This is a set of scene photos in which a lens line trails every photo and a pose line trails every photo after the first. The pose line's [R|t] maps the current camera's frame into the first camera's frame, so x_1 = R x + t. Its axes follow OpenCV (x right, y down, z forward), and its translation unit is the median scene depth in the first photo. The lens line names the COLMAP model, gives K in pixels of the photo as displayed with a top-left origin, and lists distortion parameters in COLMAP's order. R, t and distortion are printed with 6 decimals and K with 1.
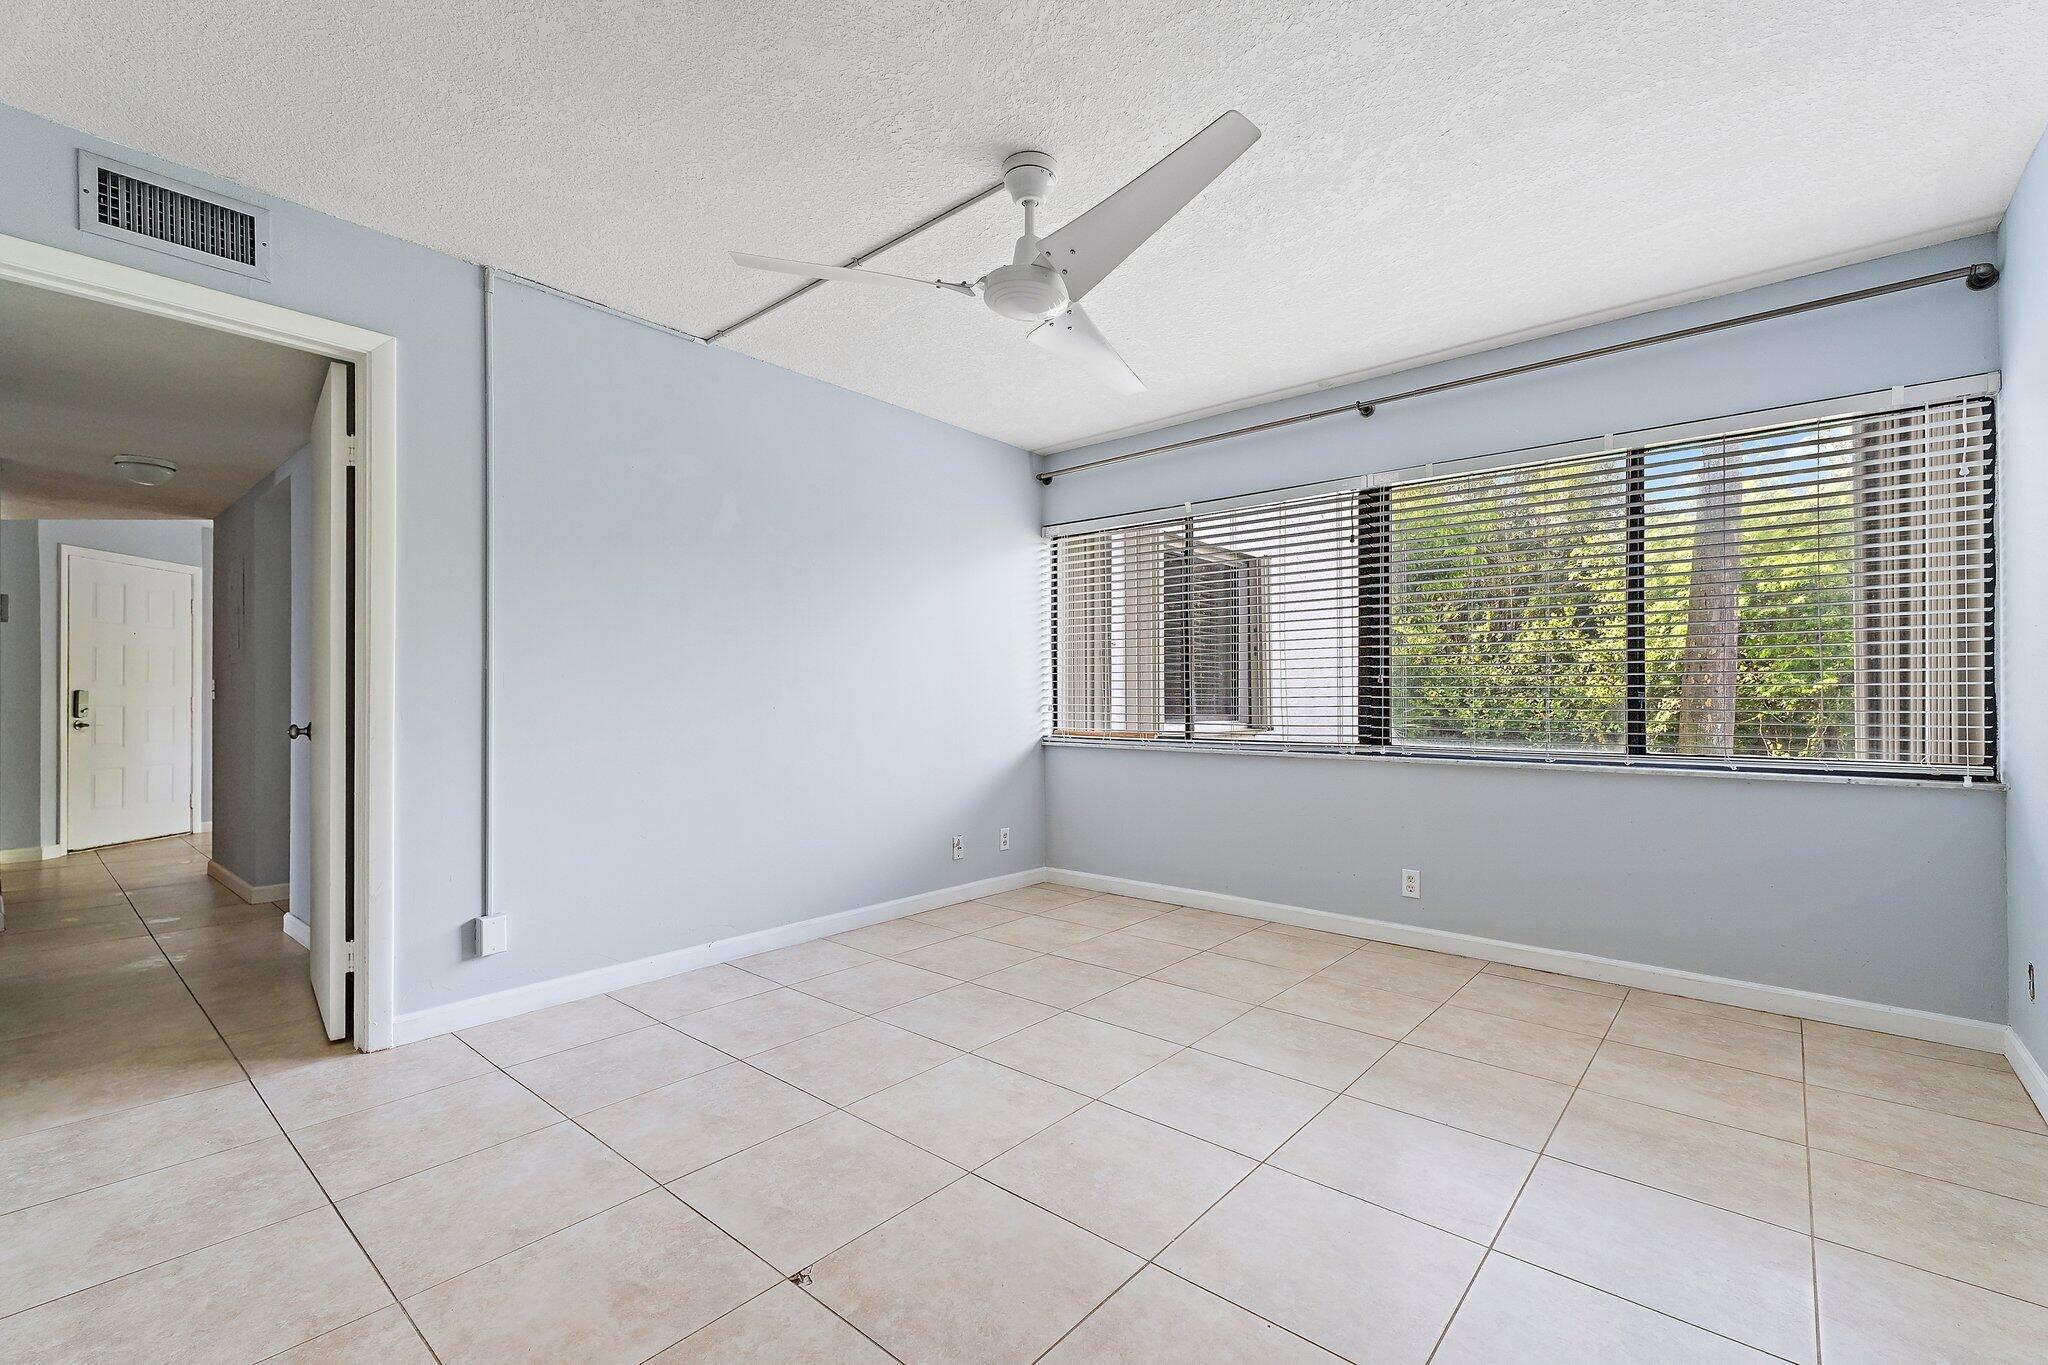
lens RADIAL K [[887.1, 0, 1021.7], [0, 887.1, 690.4], [0, 0, 1]] dist [0.003067, 0.001578]
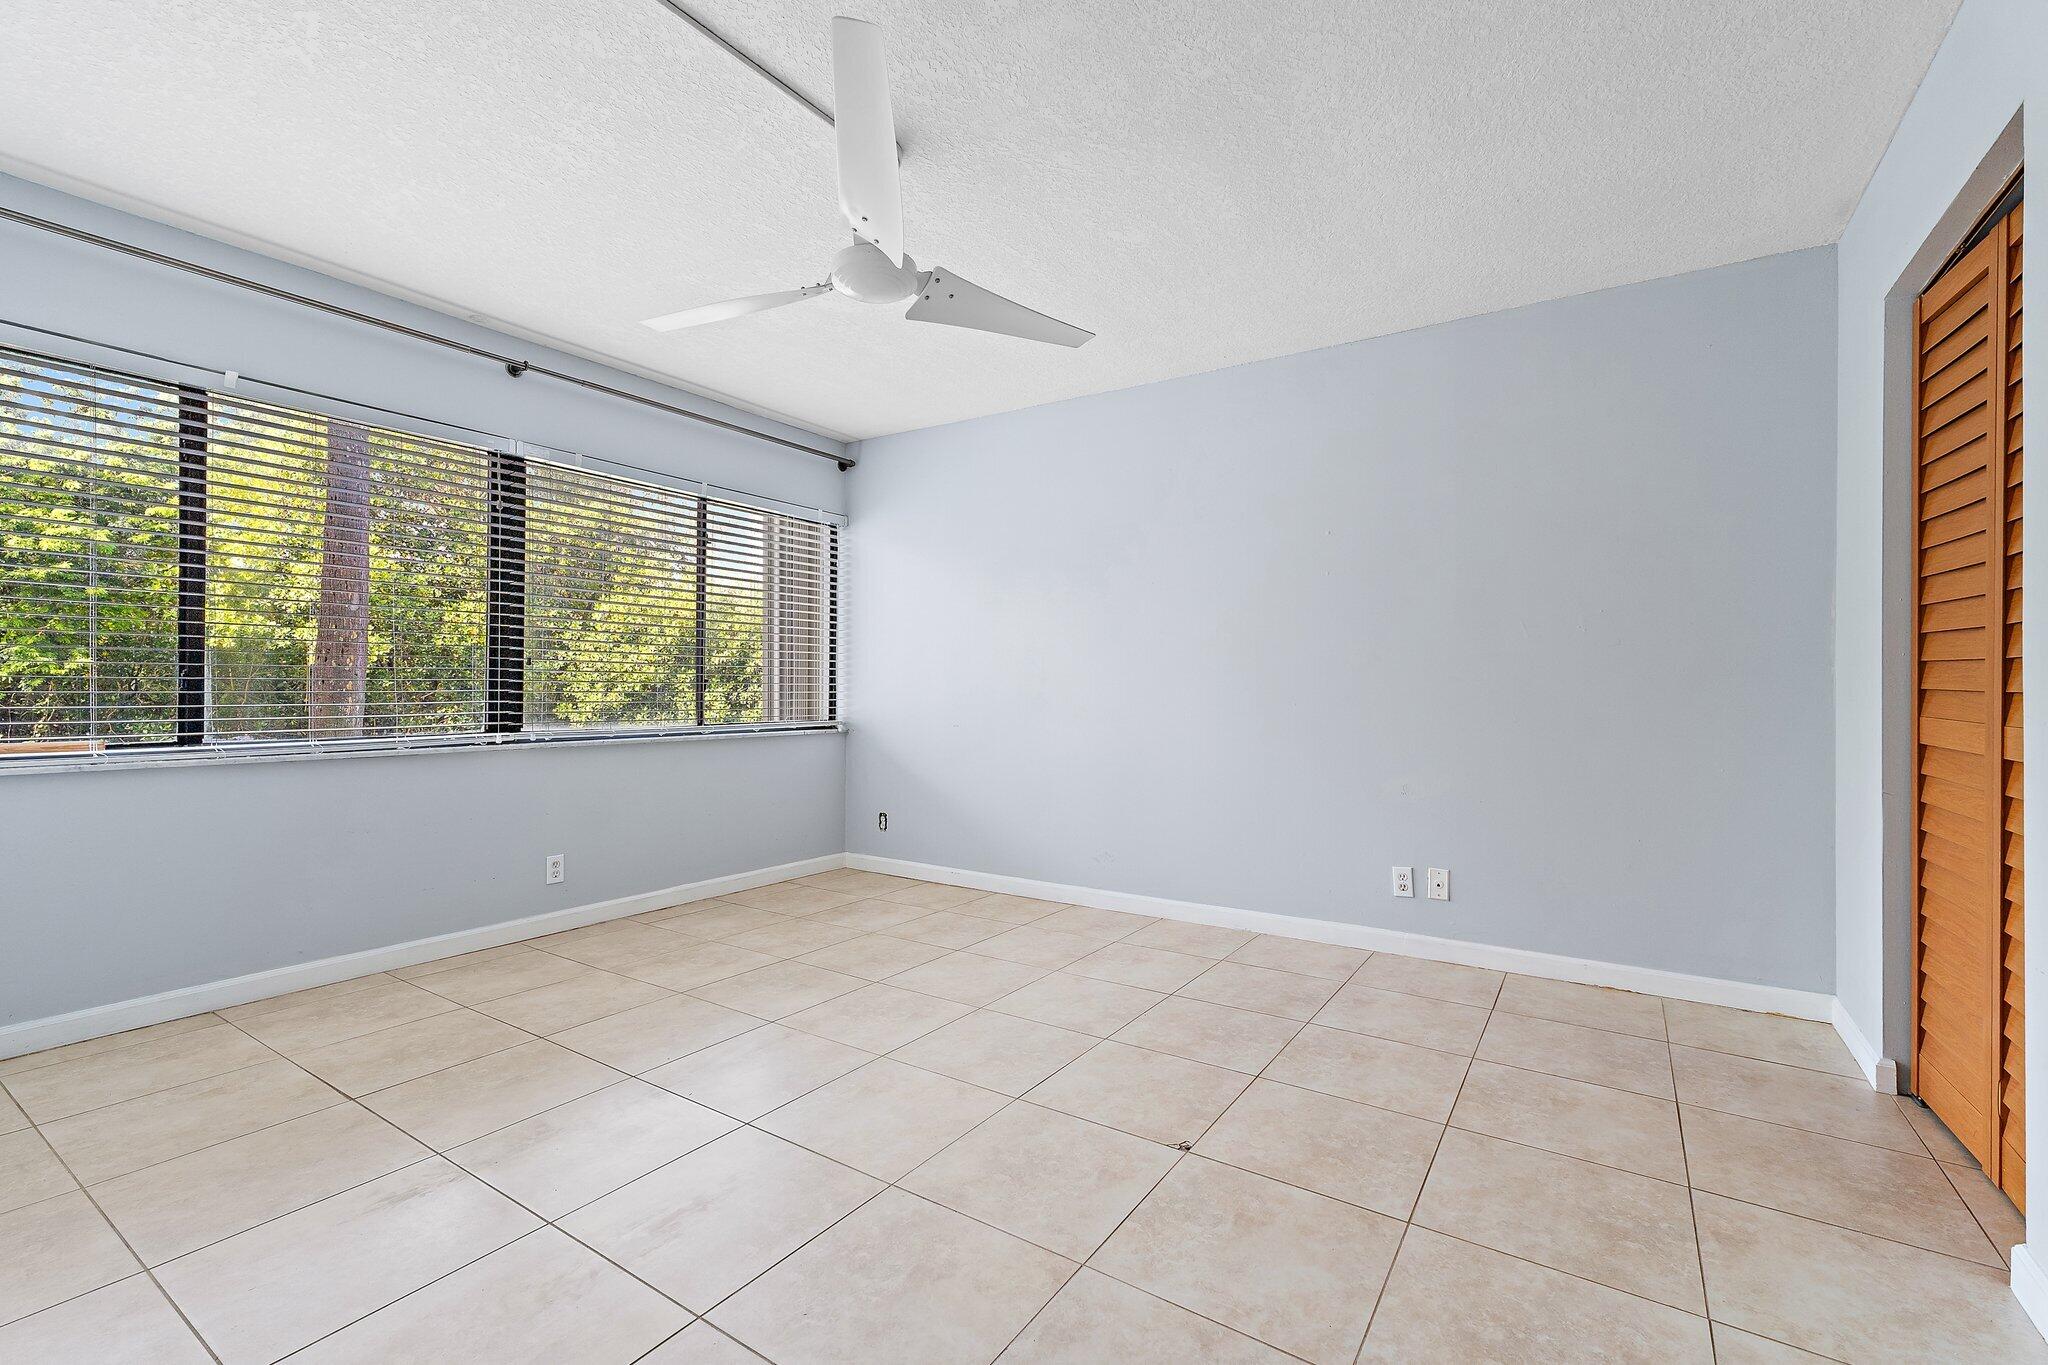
lens RADIAL K [[887.1, 0, 1072.9], [0, 887.1, 680.0], [0, 0, 1]] dist [0.003067, 0.001578]
pose [[-0.166884, 0.006146, 0.985957, -0.759098], [-0.015273, 0.999844, -0.008818, 0.007023], [-0.985858, -0.016530, -0.166764, 0.711839]]
